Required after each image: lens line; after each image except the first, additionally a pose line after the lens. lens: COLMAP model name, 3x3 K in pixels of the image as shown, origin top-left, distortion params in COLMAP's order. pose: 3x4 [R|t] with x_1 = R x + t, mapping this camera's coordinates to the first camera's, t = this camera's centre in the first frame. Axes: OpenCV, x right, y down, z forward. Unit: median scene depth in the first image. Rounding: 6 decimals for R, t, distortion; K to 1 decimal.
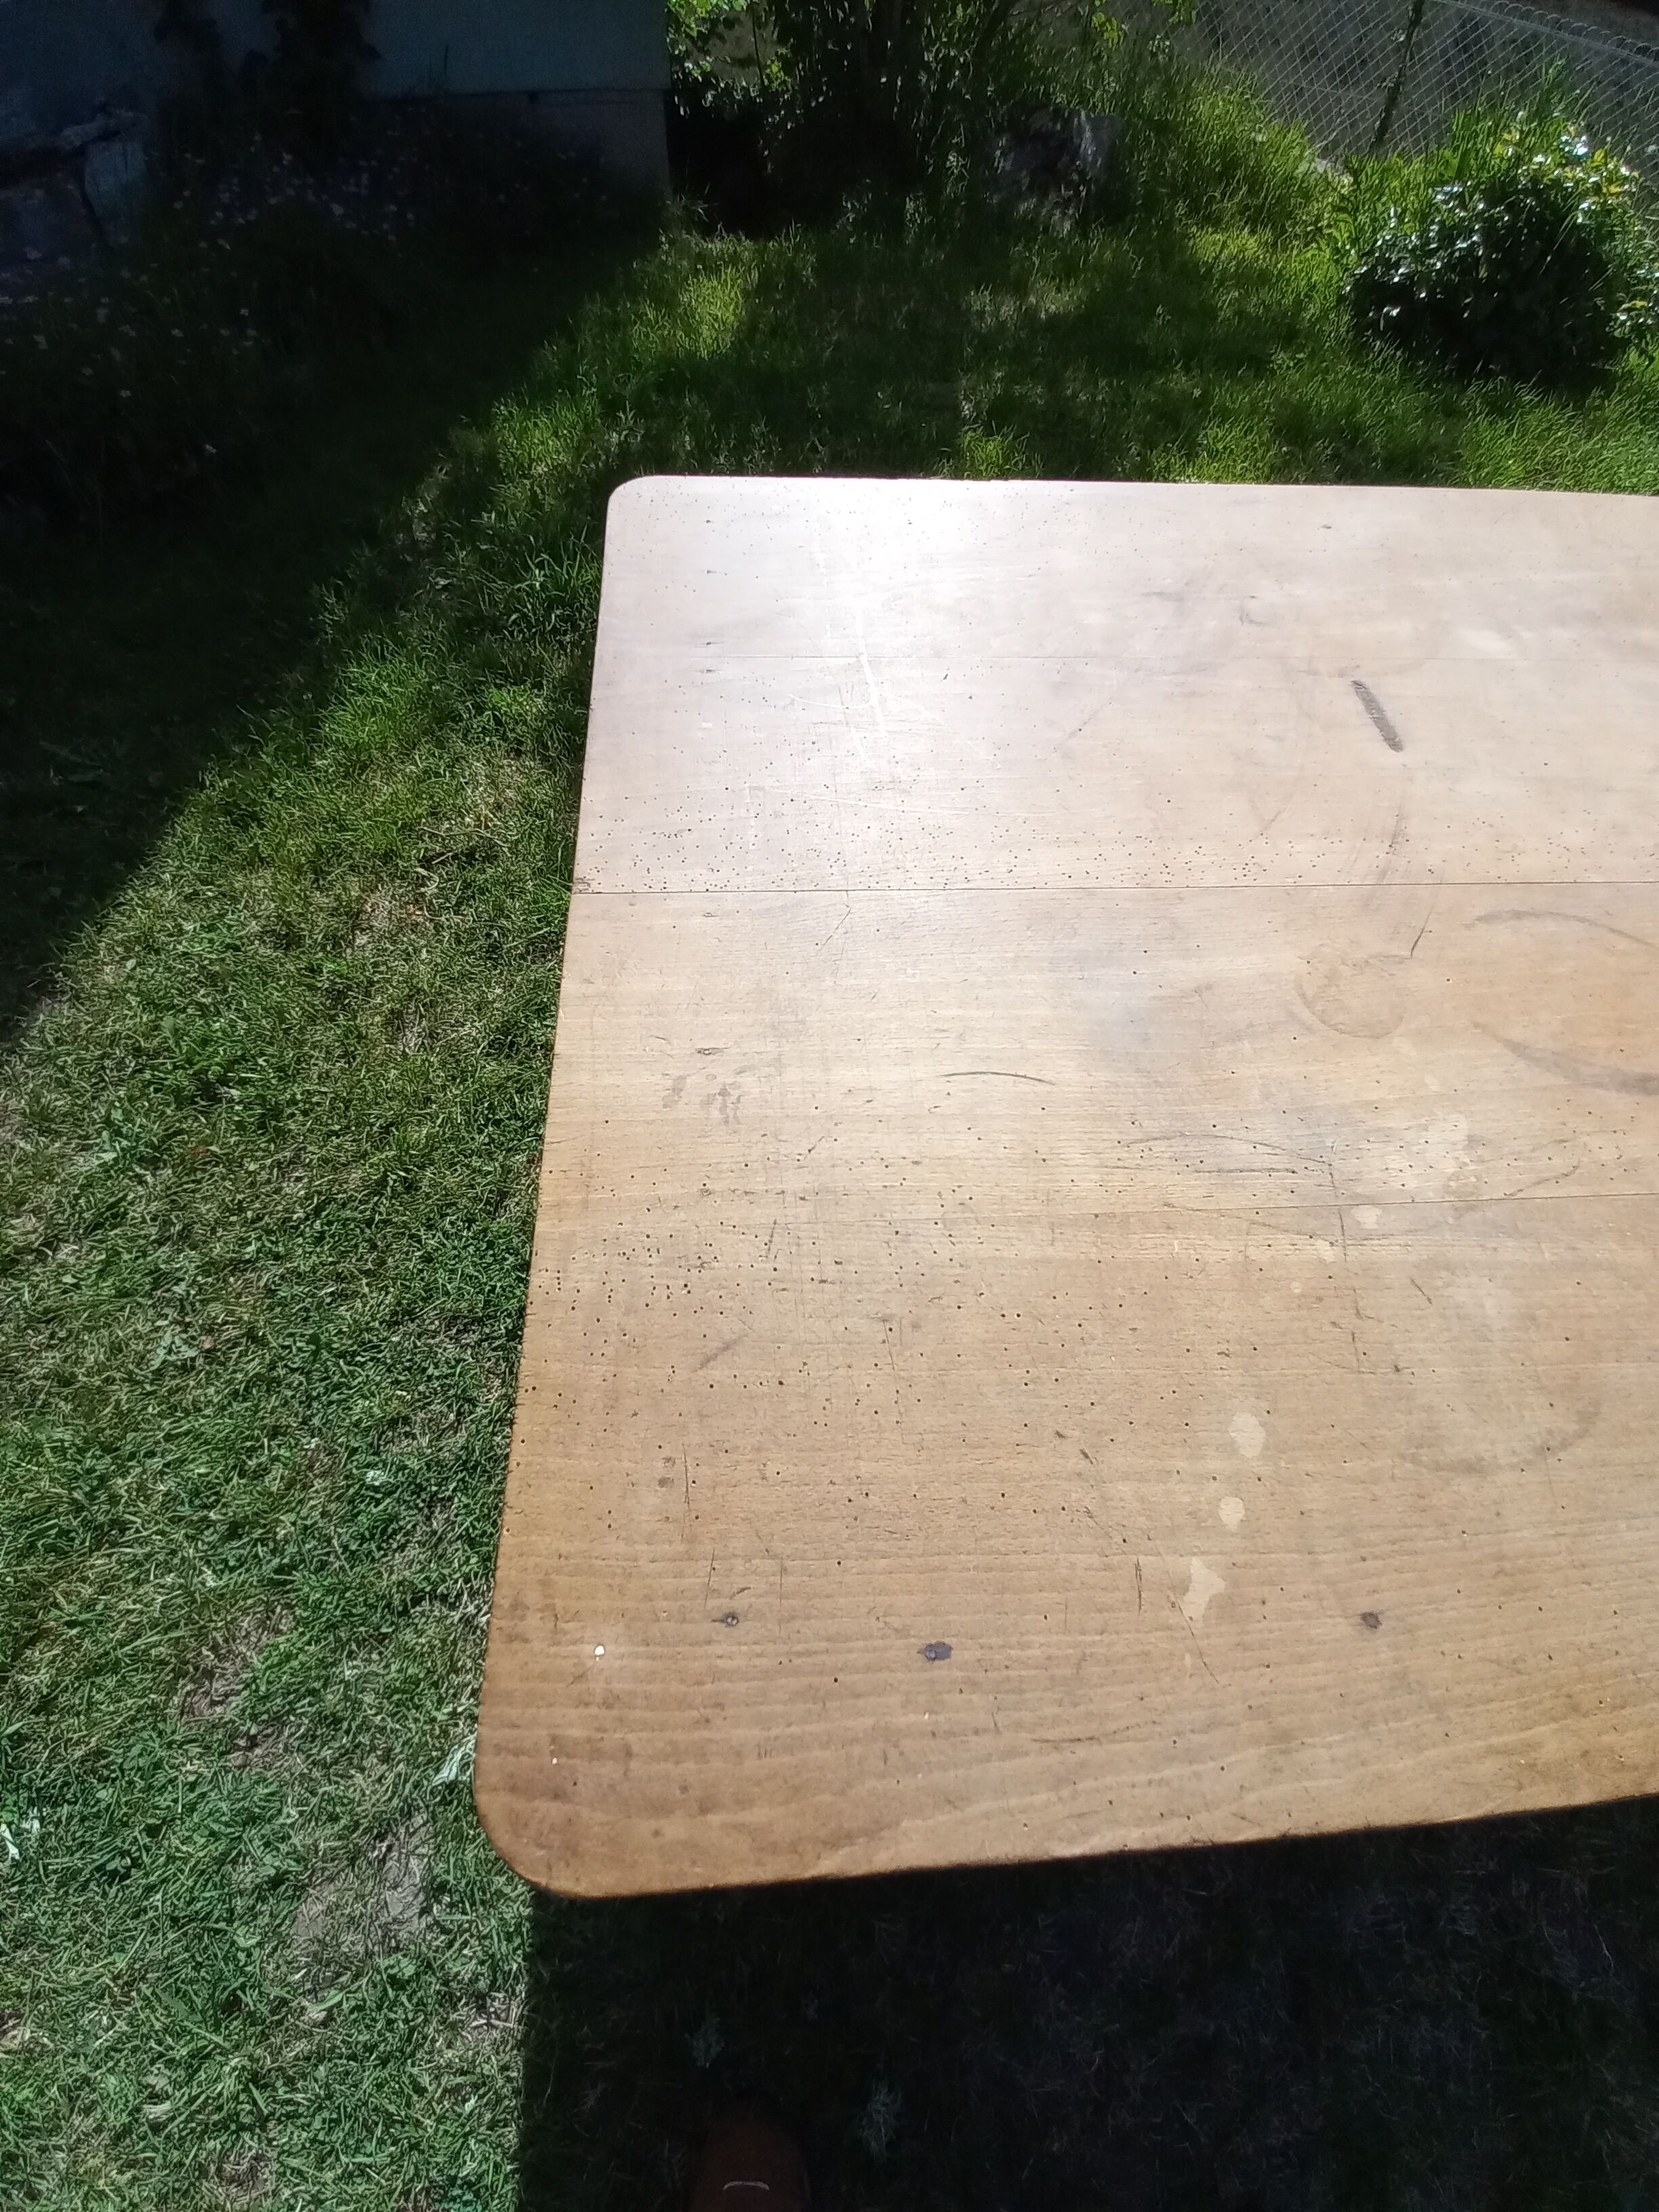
lens RADIAL K [[883.8, 0, 842.6], [0, 883.8, 1122.3], [0, 0, 1]] dist [0.014823, -0.014963]
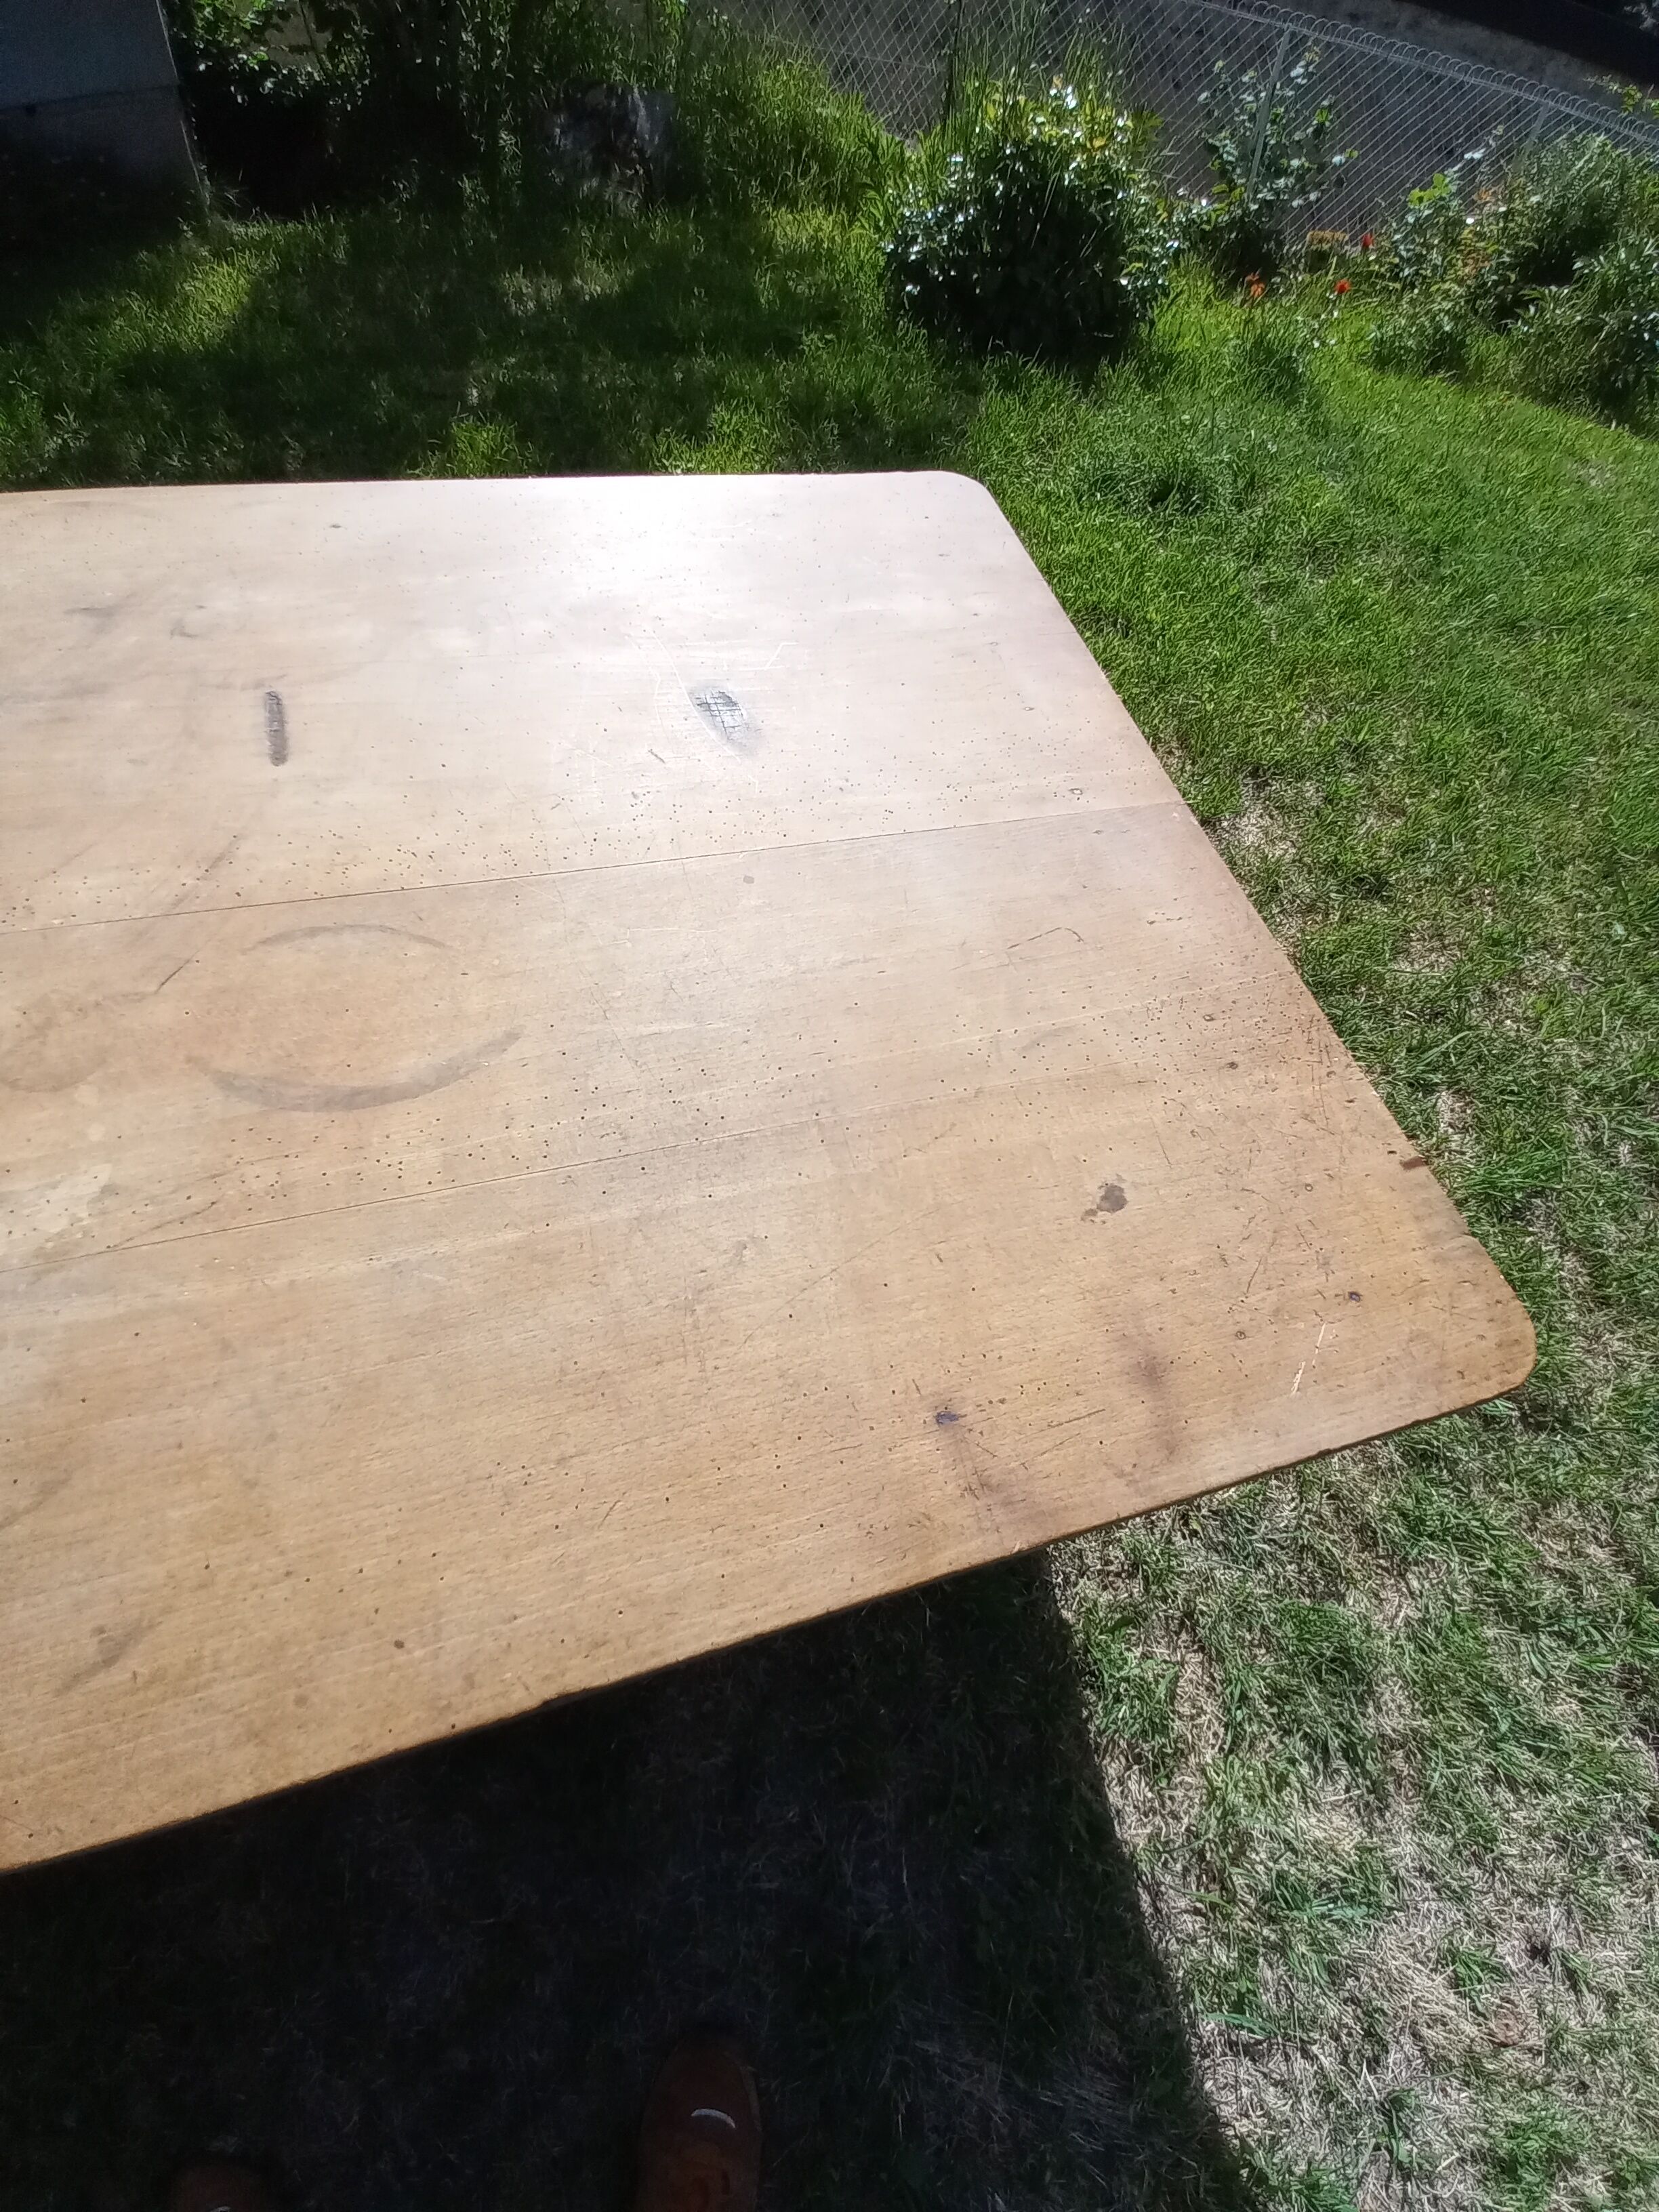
lens RADIAL K [[875.9, 0, 815.0], [0, 875.9, 1119.6], [0, 0, 1]] dist [0.020469, -0.016747]
pose [[0.975237, -0.151632, 0.160998, 1.122436], [0.149483, 0.988437, 0.025448, 0.029426], [-0.162995, -0.000751, 0.986627, -0.051020]]
